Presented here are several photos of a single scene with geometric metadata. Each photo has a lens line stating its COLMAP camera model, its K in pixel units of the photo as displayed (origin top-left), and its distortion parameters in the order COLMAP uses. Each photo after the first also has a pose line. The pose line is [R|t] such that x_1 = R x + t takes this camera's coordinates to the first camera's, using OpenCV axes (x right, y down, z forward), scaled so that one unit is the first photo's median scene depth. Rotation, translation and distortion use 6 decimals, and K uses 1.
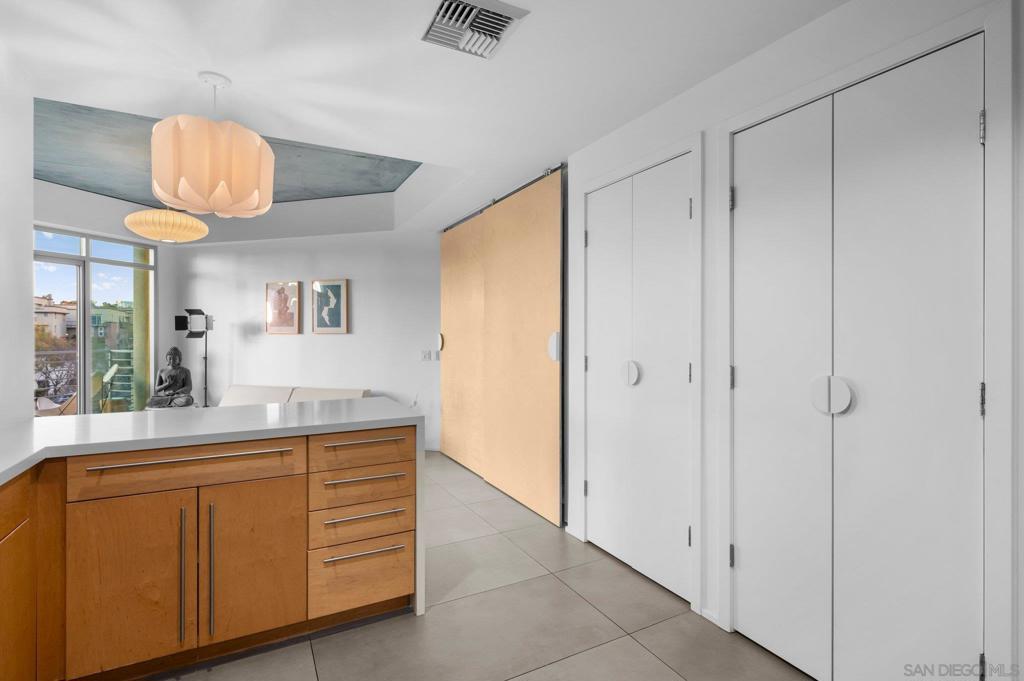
lens RADIAL K [[490.6, 0, 515.2], [0, 490.6, 335.6], [0, 0, 1]] dist [0.000541, -0.000036]
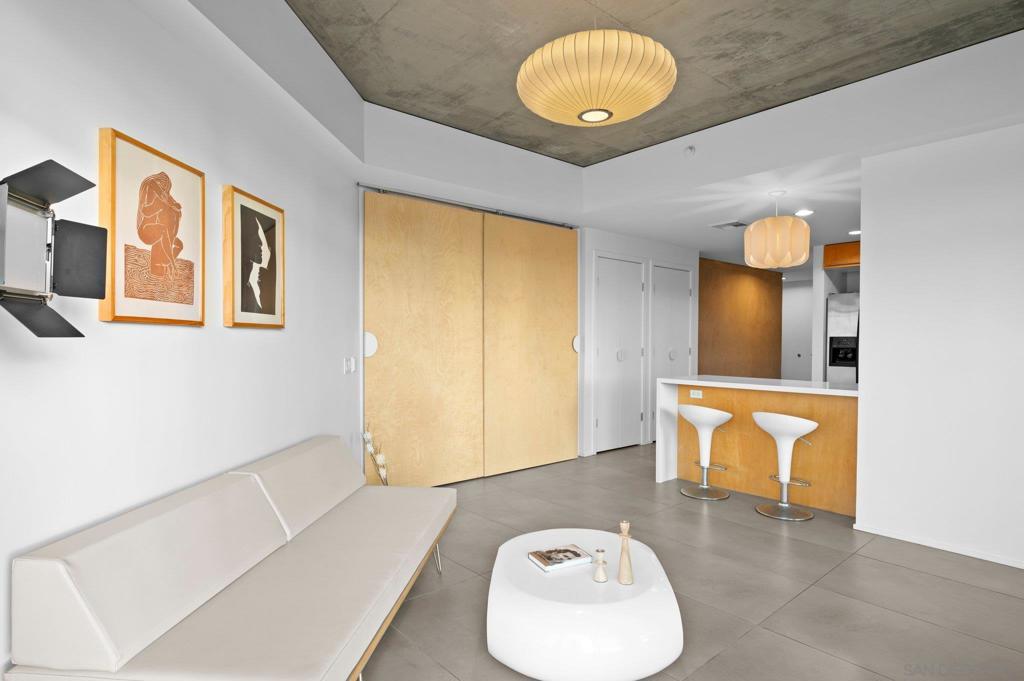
lens RADIAL K [[545.1, 0, 514.2], [0, 545.1, 344.8], [0, 0, 1]] dist [0.000083, -0.000028]
pose [[-0.216845, -0.009804, 0.976157, -0.983453], [0.000022, 0.999950, 0.010048, 0.005486], [-0.976206, 0.002200, -0.216834, 0.992499]]
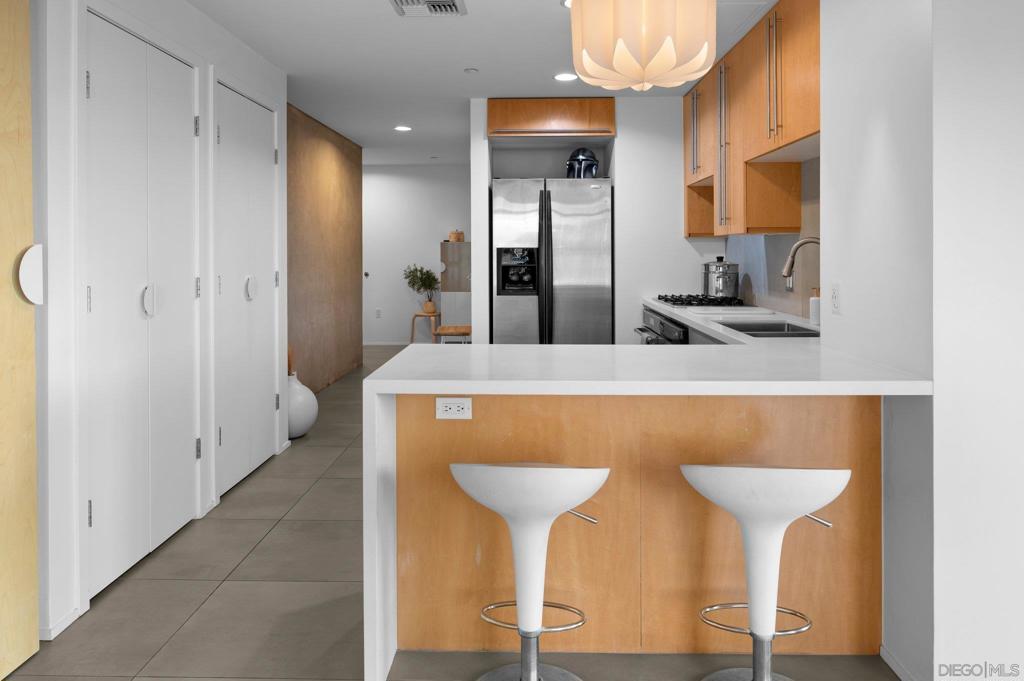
lens RADIAL K [[692.2, 0, 509.0], [0, 692.2, 247.0], [0, 0, 1]] dist [-0.002578, -0.002105]
pose [[-0.865719, 0.003157, 0.500520, -0.400618], [0.002930, 0.999995, -0.001240, -0.000226], [-0.500522, 0.000393, -0.865724, 0.845316]]
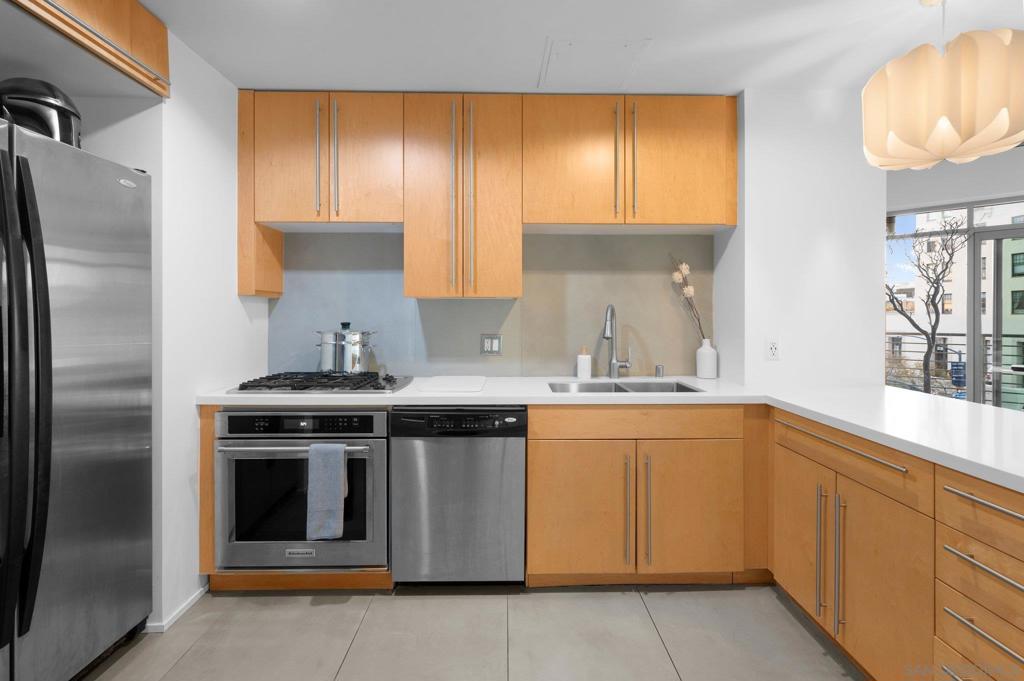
lens RADIAL K [[460.3, 0, 516.5], [0, 460.3, 312.2], [0, 0, 1]] dist [0.000140, 0.000319]
pose [[-0.453617, -0.004904, -0.891183, 0.159515], [-0.007849, 0.999968, -0.001507, 0.000668], [0.891162, 0.006311, -0.453641, 0.304491]]
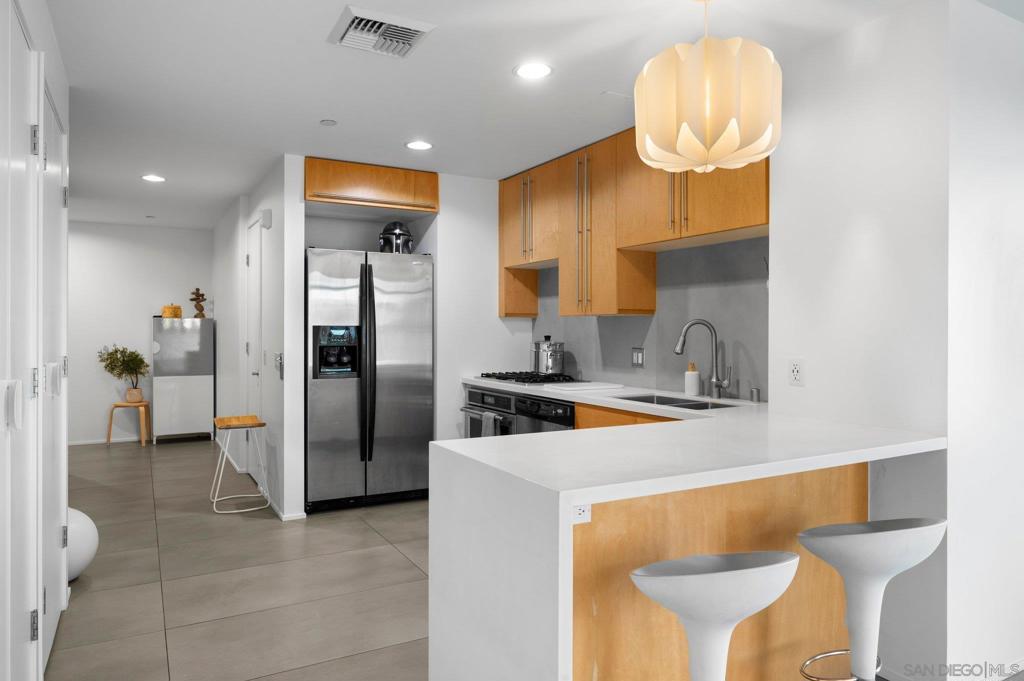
lens RADIAL K [[664.2, 0, 514.1], [0, 664.2, 326.4], [0, 0, 1]] dist [-0.006393, -0.001957]
pose [[-0.999739, -0.004279, -0.022438, -0.120492], [-0.004302, 0.999990, 0.000998, -0.001512], [0.022433, 0.001095, -0.999748, 0.846784]]
